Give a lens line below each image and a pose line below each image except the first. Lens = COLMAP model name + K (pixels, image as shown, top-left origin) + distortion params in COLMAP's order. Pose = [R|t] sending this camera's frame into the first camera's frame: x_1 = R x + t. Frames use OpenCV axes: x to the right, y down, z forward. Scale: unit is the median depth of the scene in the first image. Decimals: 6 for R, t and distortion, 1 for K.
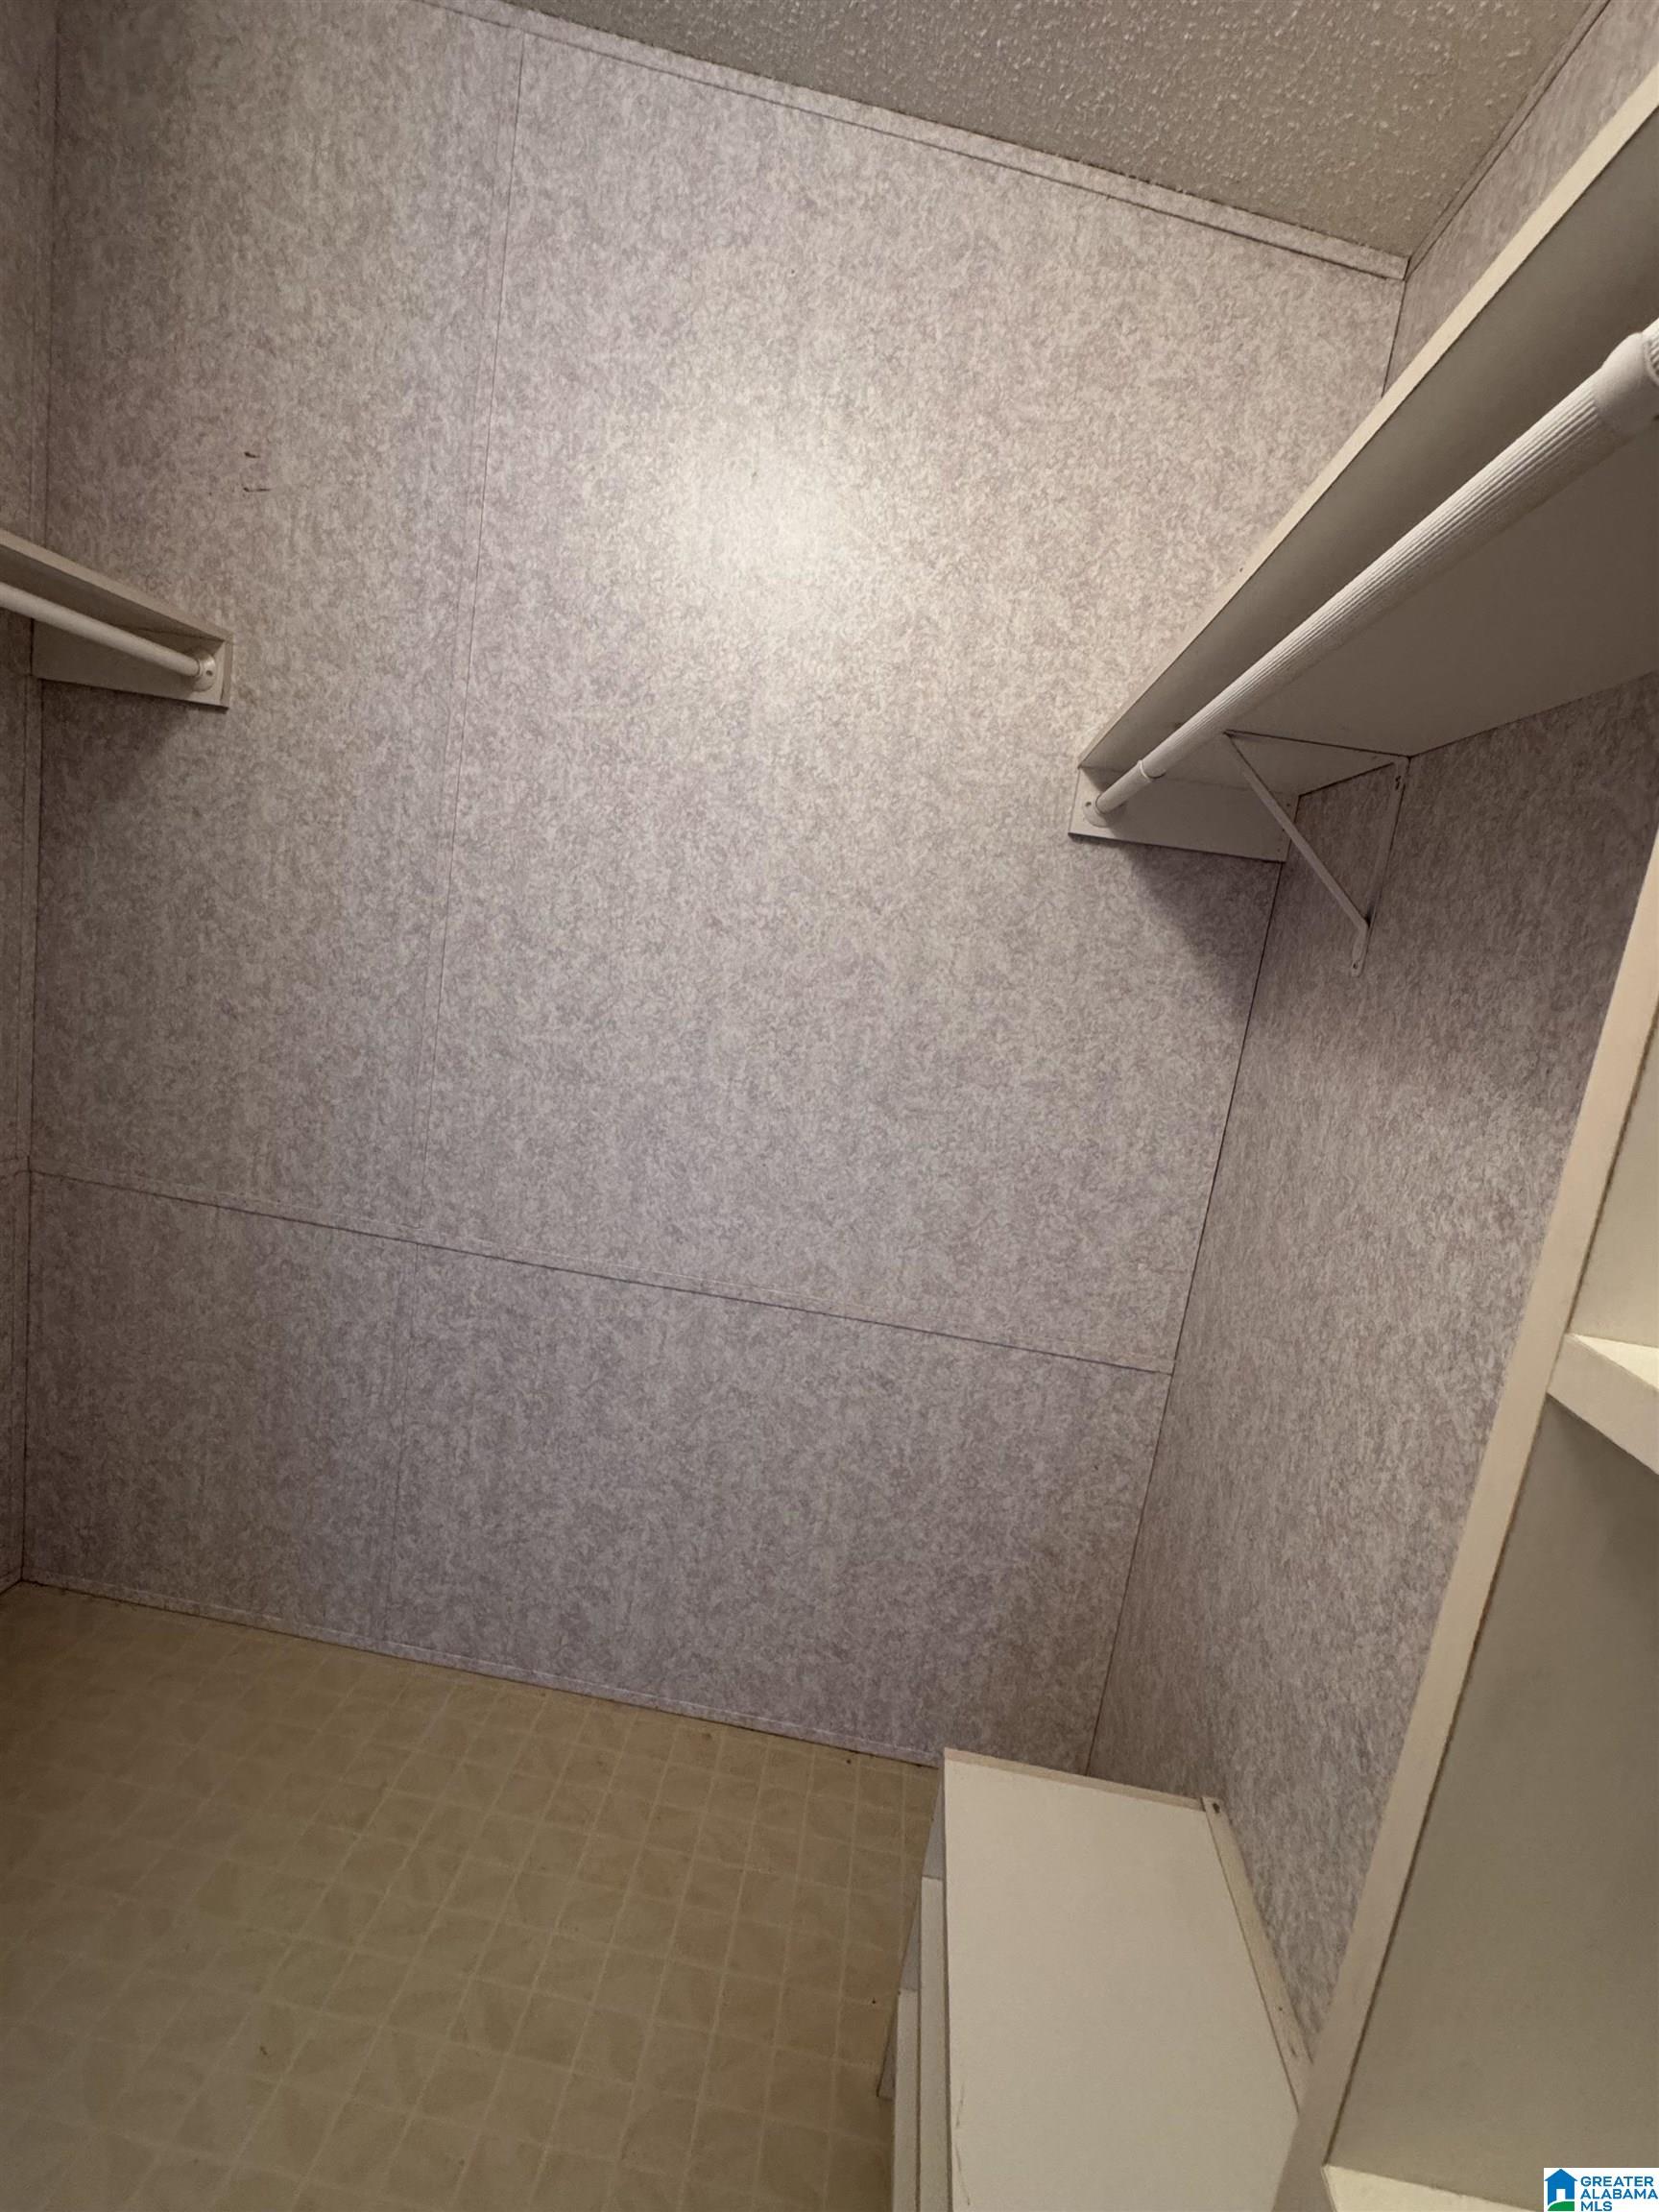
lens RADIAL K [[1034.4, 0, 835.6], [0, 1034.4, 1092.4], [0, 0, 1]] dist [-0.002411, -0.000537]
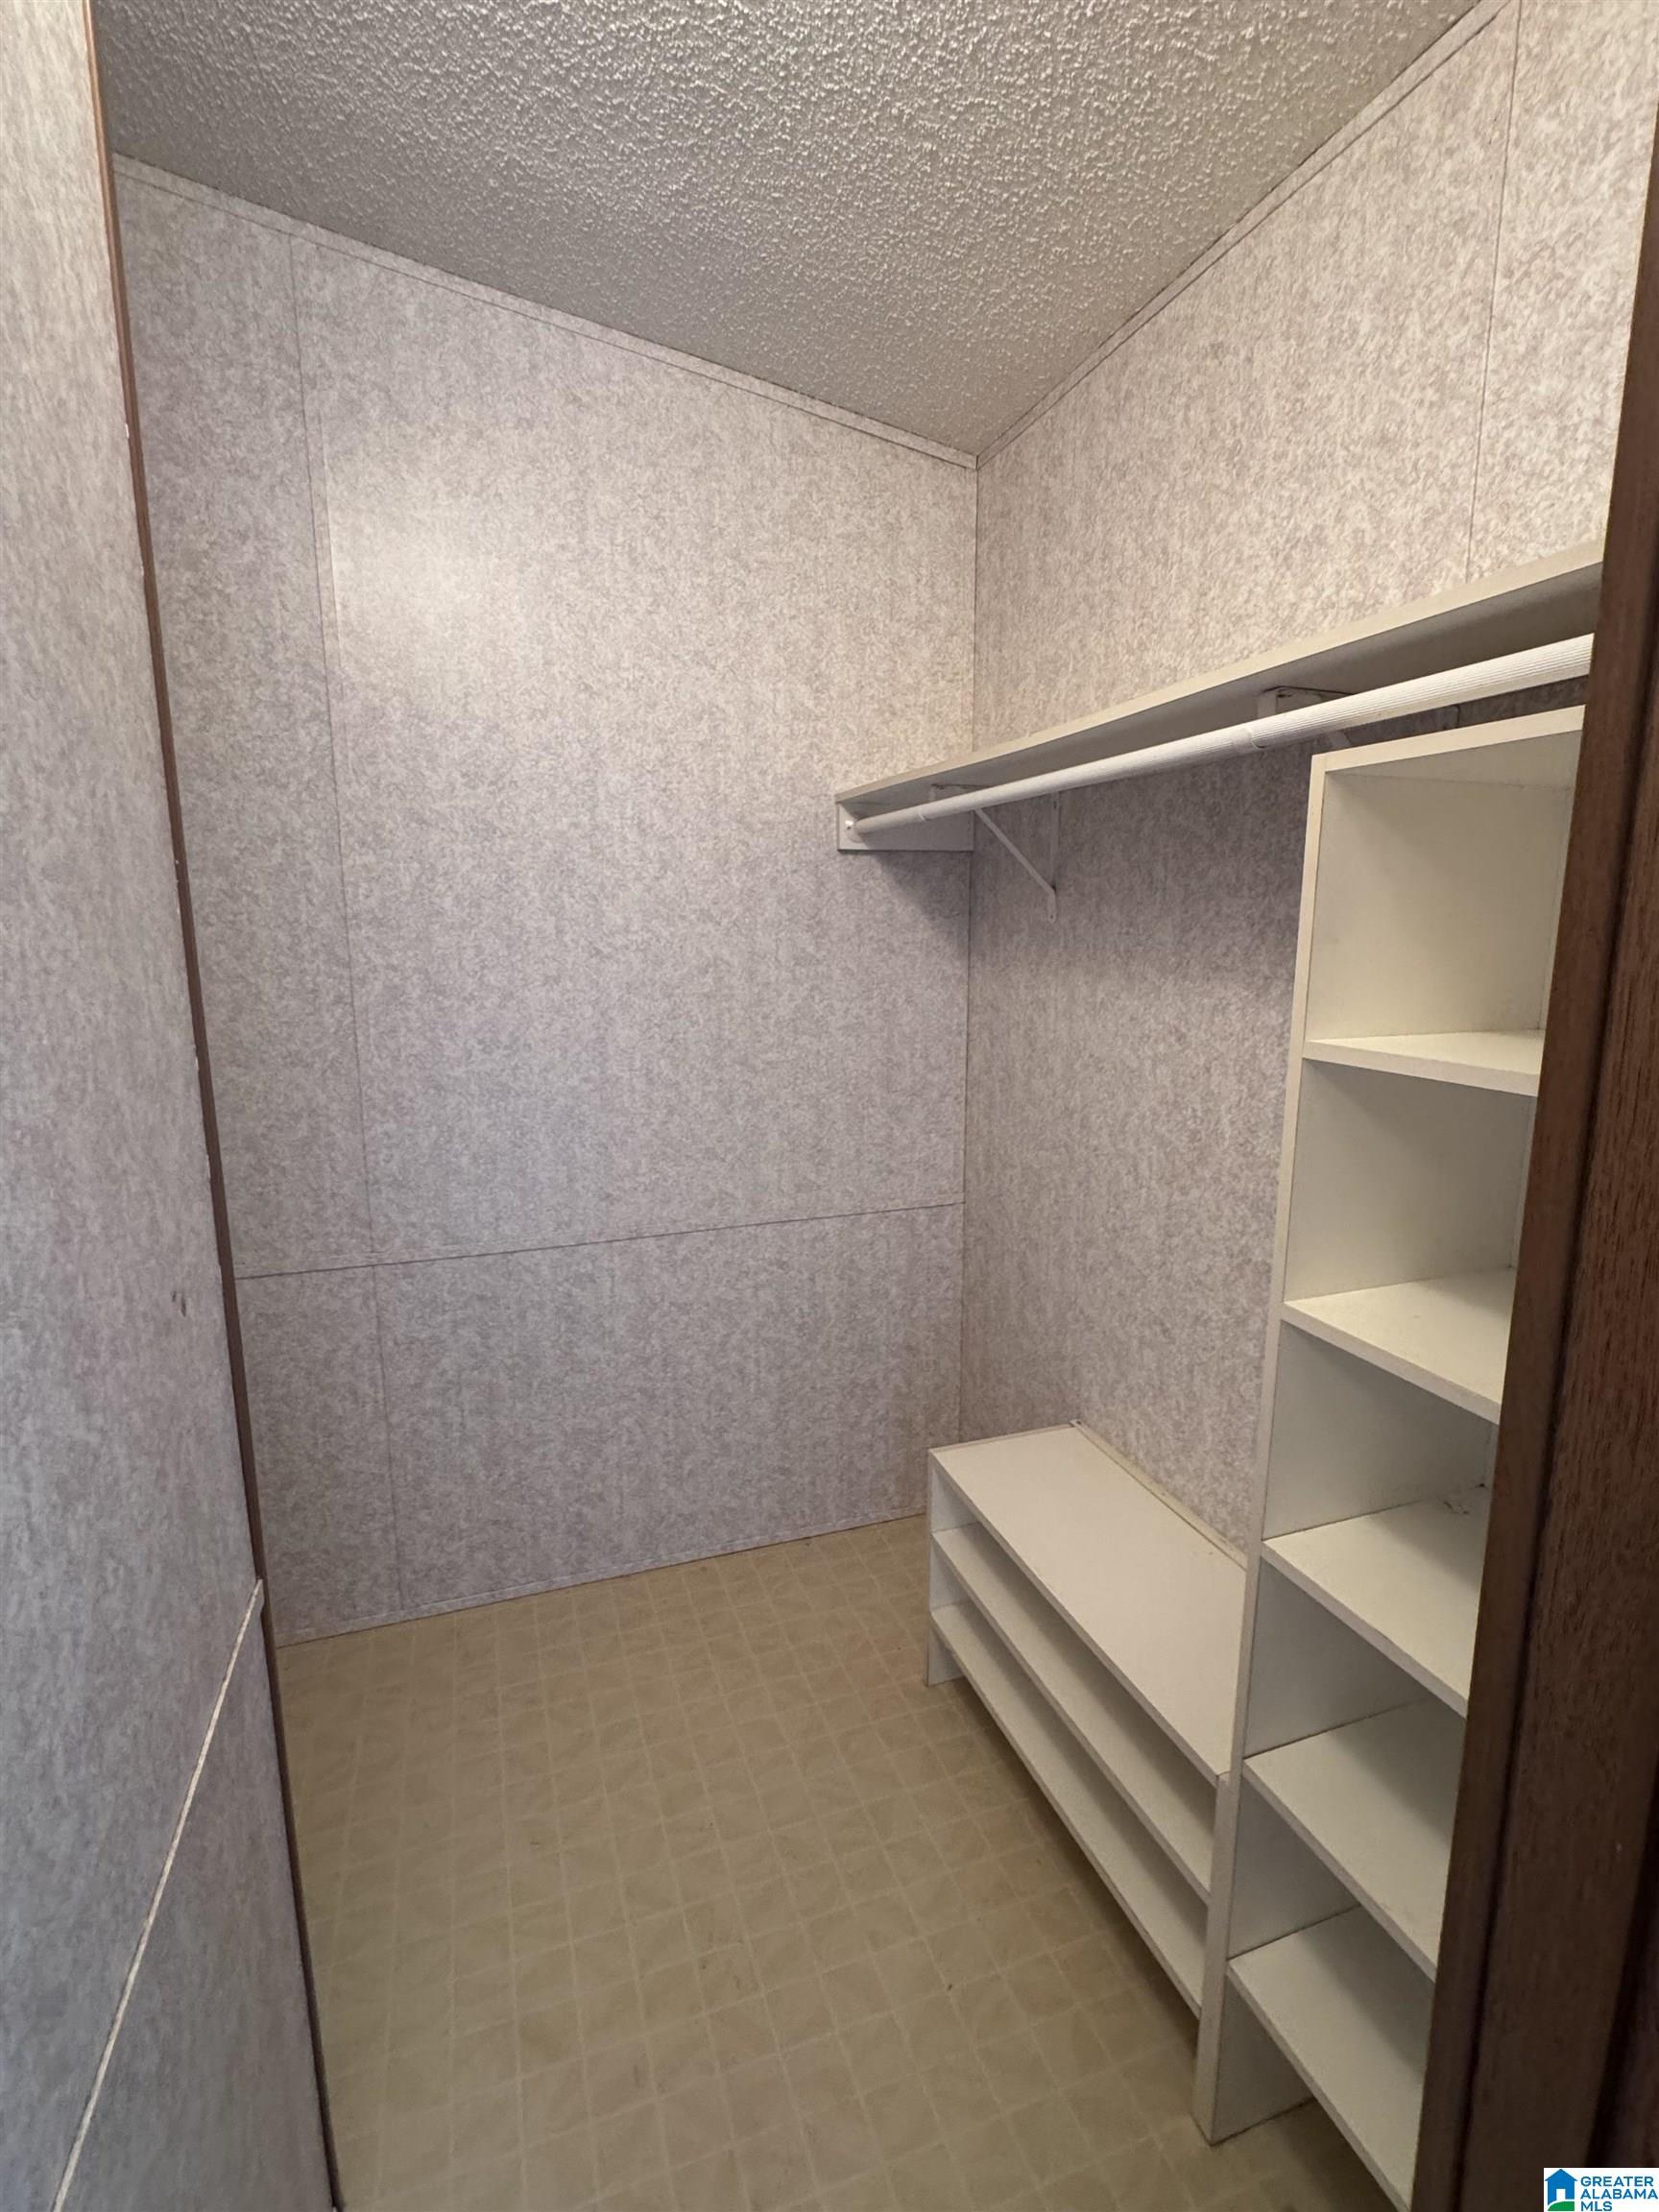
lens RADIAL K [[1034.4, 0, 835.6], [0, 1034.4, 1092.4], [0, 0, 1]] dist [-0.002411, -0.000537]
pose [[0.896949, -0.218320, 0.384473, -0.386115], [0.202867, 0.975862, 0.080861, -0.038549], [-0.392846, 0.005468, 0.919588, -0.297890]]
